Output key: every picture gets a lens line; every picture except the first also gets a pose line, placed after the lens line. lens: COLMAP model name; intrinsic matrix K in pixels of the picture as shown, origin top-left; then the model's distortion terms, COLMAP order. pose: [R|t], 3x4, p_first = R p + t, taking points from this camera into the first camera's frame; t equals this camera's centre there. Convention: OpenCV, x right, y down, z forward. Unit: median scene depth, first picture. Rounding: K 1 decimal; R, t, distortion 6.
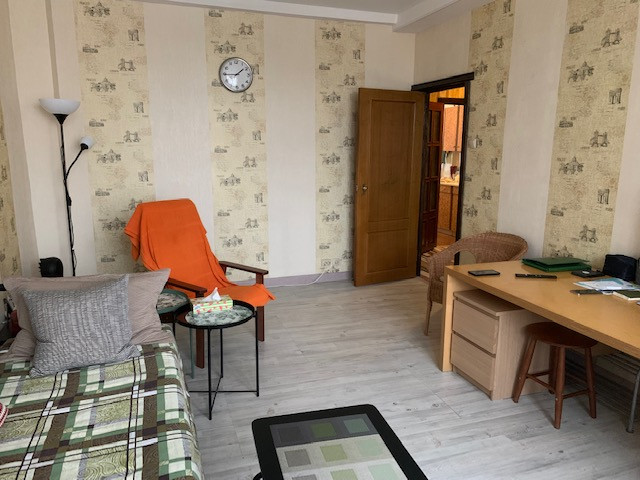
lens RADIAL K [[490.2, 0, 321.3], [0, 490.2, 241.4], [0, 0, 1]] dist [0.048731, -0.055782]
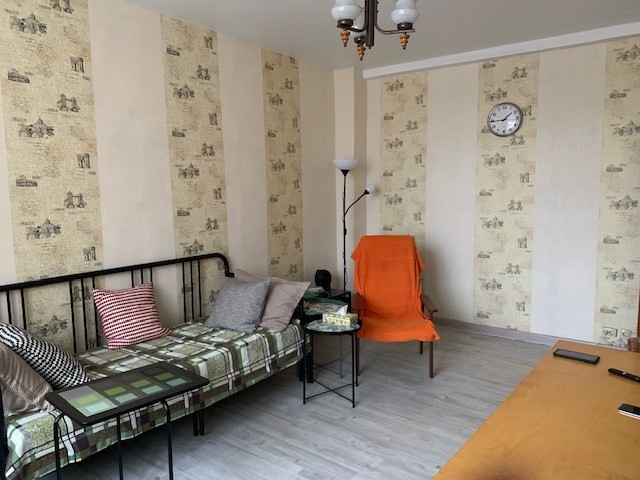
lens RADIAL K [[490.2, 0, 320.9], [0, 490.2, 243.4], [0, 0, 1]] dist [0.048731, -0.055782]
pose [[0.548637, 0.077758, -0.832437, 0.484047], [-0.151596, 0.988413, -0.007585, -0.024378], [0.822202, 0.130355, 0.554068, 0.171280]]
